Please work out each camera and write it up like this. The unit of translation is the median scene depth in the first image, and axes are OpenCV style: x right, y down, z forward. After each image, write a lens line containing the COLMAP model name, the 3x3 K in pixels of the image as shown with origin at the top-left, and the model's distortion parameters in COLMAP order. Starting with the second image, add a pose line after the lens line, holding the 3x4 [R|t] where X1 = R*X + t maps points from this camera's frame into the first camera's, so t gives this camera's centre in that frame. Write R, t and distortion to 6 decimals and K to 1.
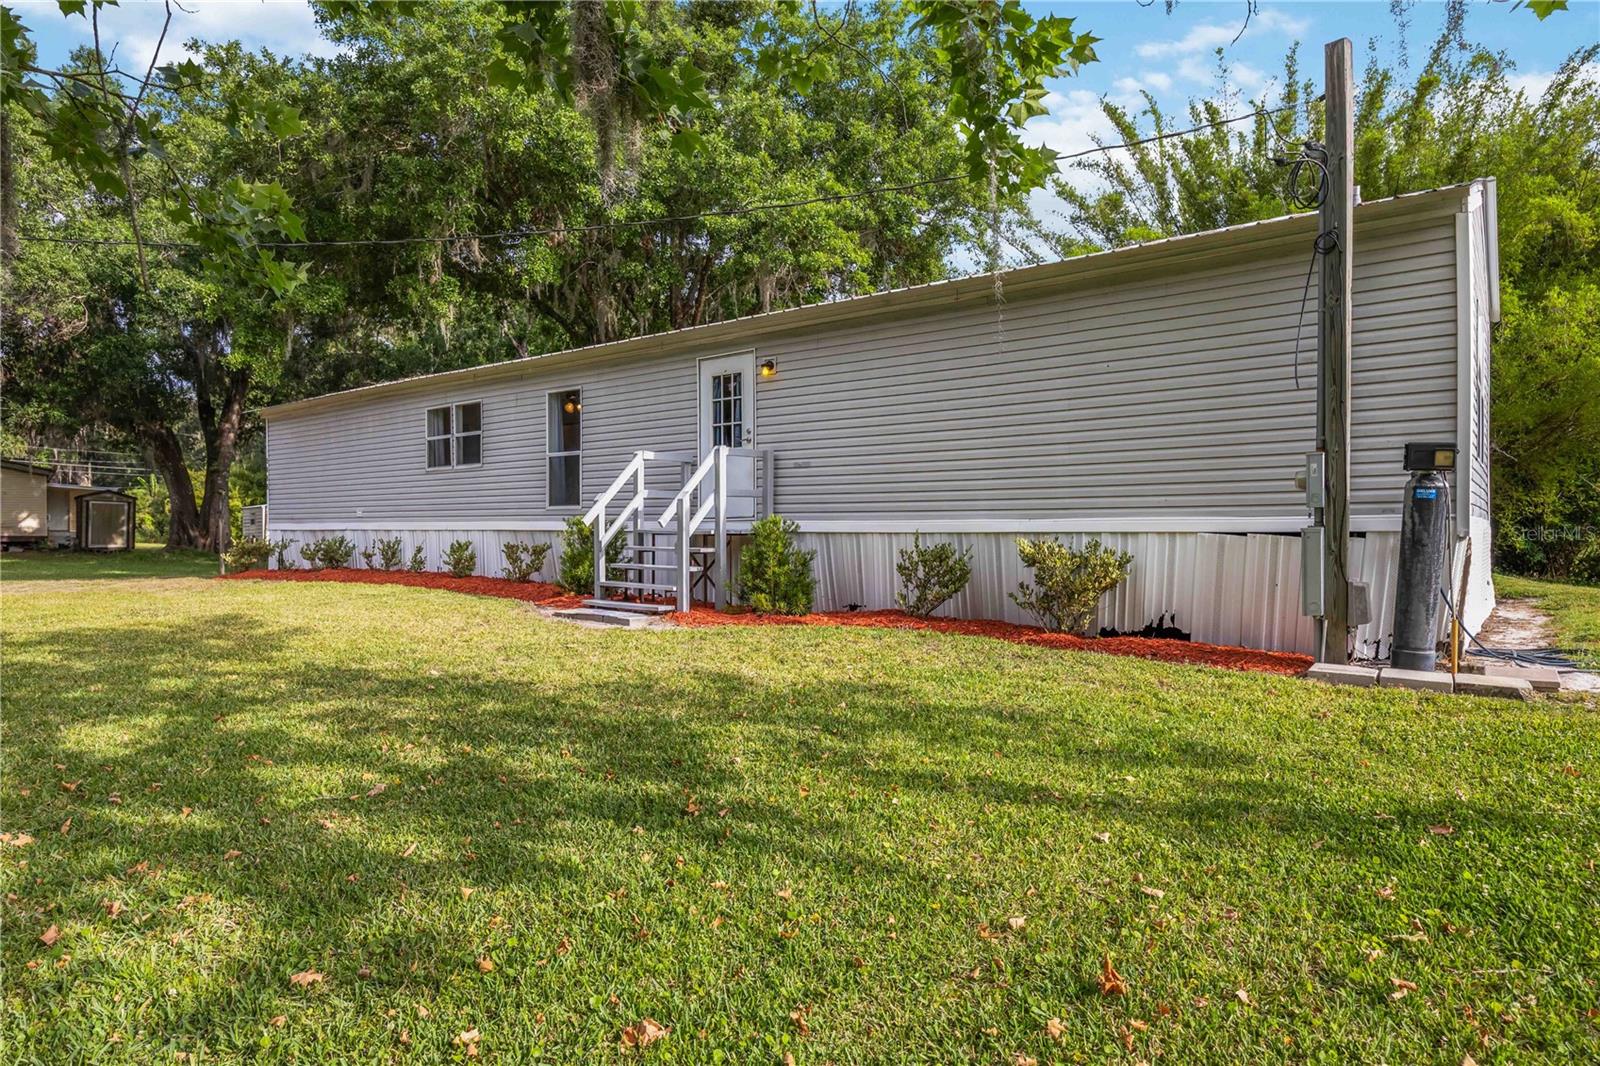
lens RADIAL K [[984.9, 0, 807.5], [0, 984.9, 536.7], [0, 0, 1]] dist [-0.010130, 0.000053]
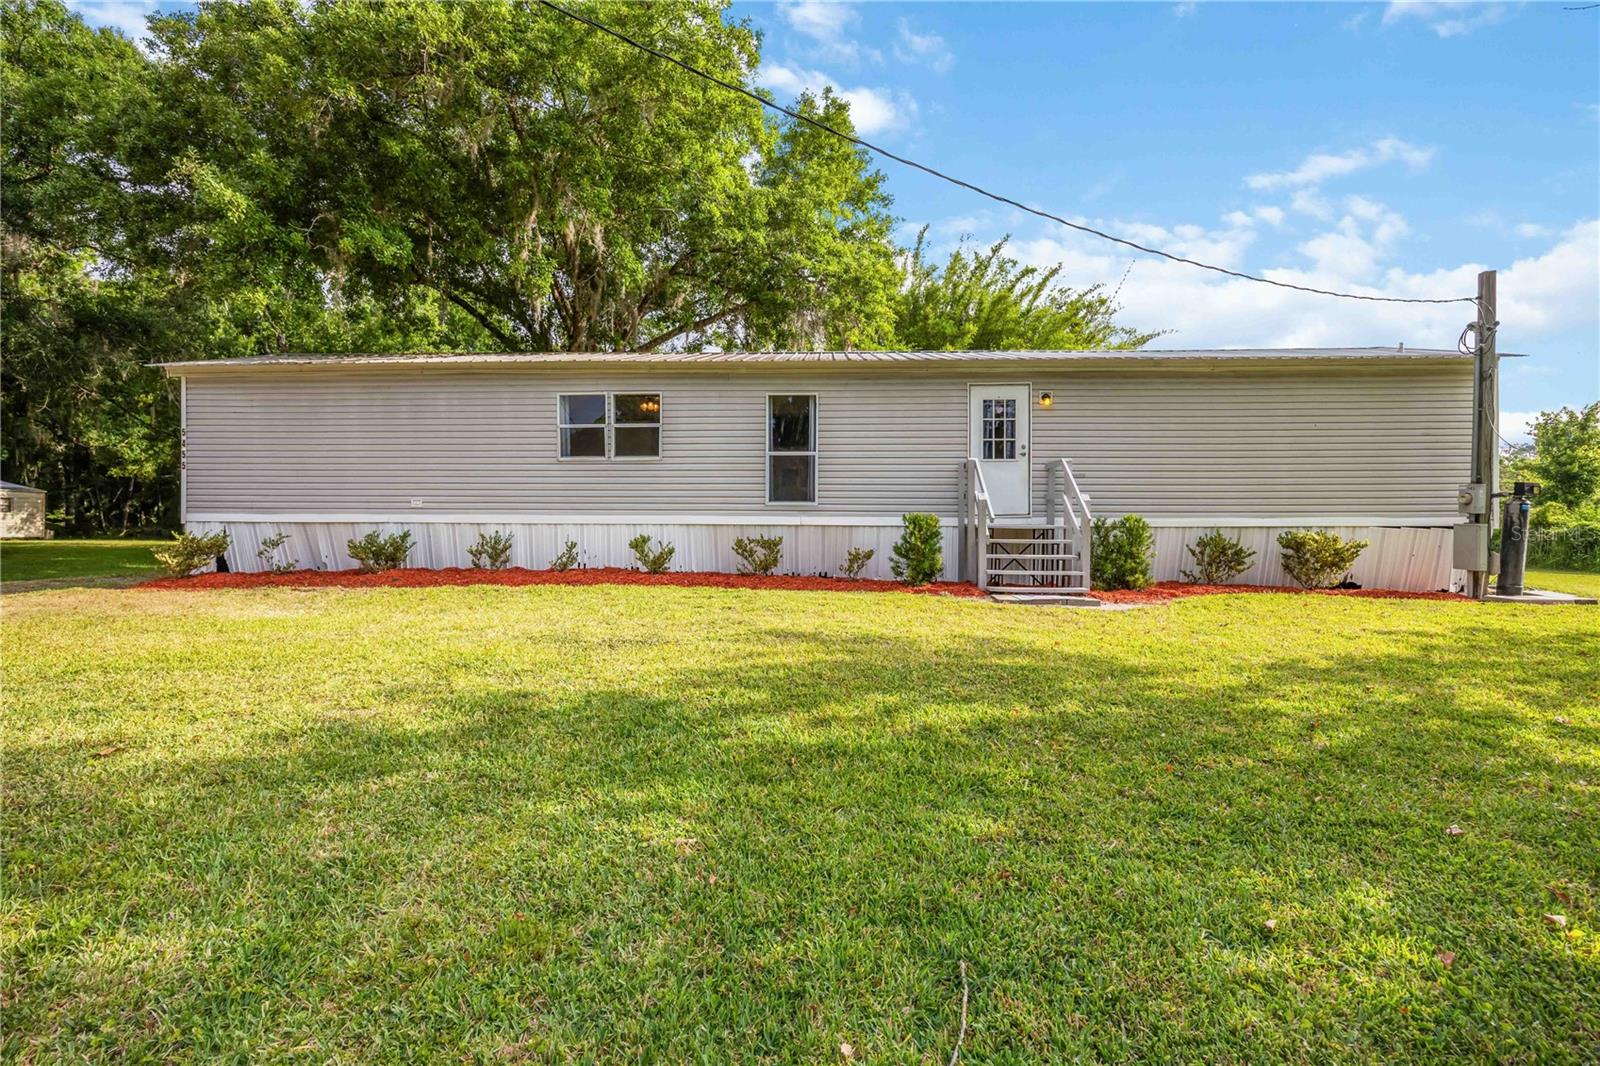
lens RADIAL K [[665.0, 0, 793.3], [0, 665.0, 525.0], [0, 0, 1]] dist [0.012860, 0.000122]
pose [[0.781326, -0.002651, 0.624117, -0.802188], [0.003669, 0.999993, -0.000346, -0.007080], [-0.624112, 0.002560, 0.781330, 0.498425]]
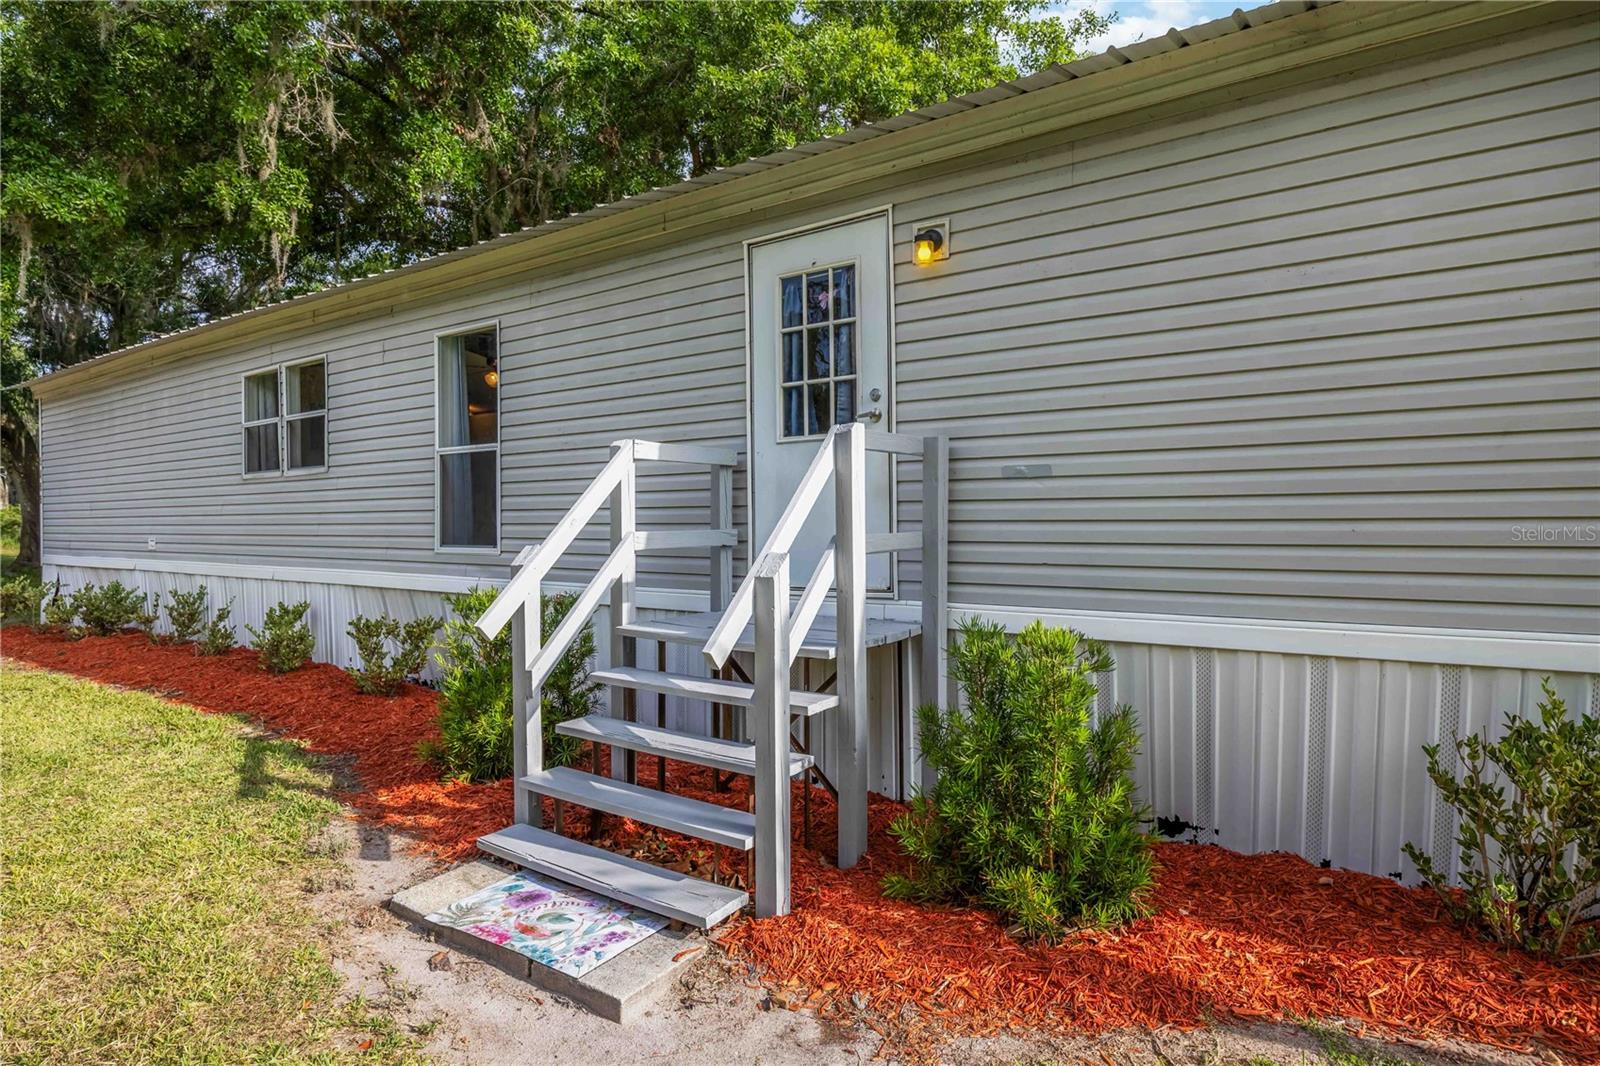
lens RADIAL K [[841.1, 0, 809.9], [0, 841.1, 516.1], [0, 0, 1]] dist [-0.003977, -0.000062]
pose [[0.995829, -0.009664, 0.090725, -0.119695], [0.010244, 0.999930, -0.005924, -0.049842], [-0.090661, 0.006828, 0.995858, 0.610265]]
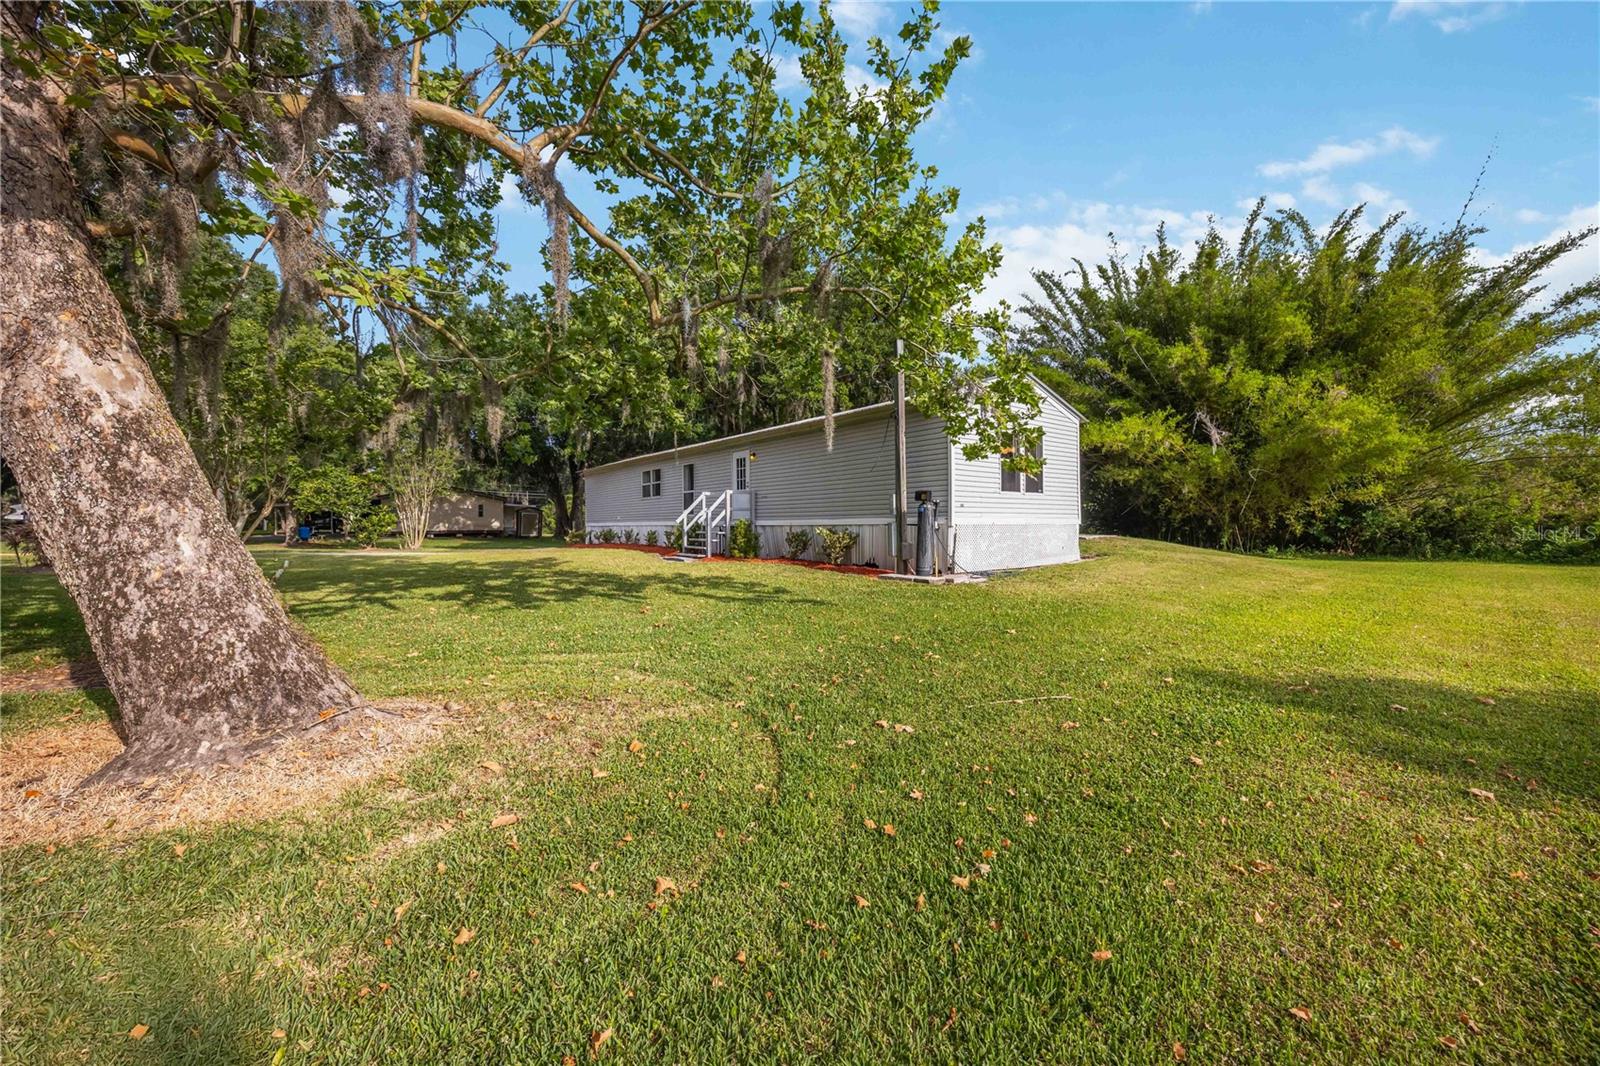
lens RADIAL K [[654.7, 0, 788.2], [0, 654.7, 533.6], [0, 0, 1]] dist [0.000337, 0.000061]
pose [[0.965648, -0.000958, -0.259851, 0.425764], [0.001968, 0.999991, 0.003627, 0.008740], [0.259845, -0.004014, 0.965642, -0.466456]]
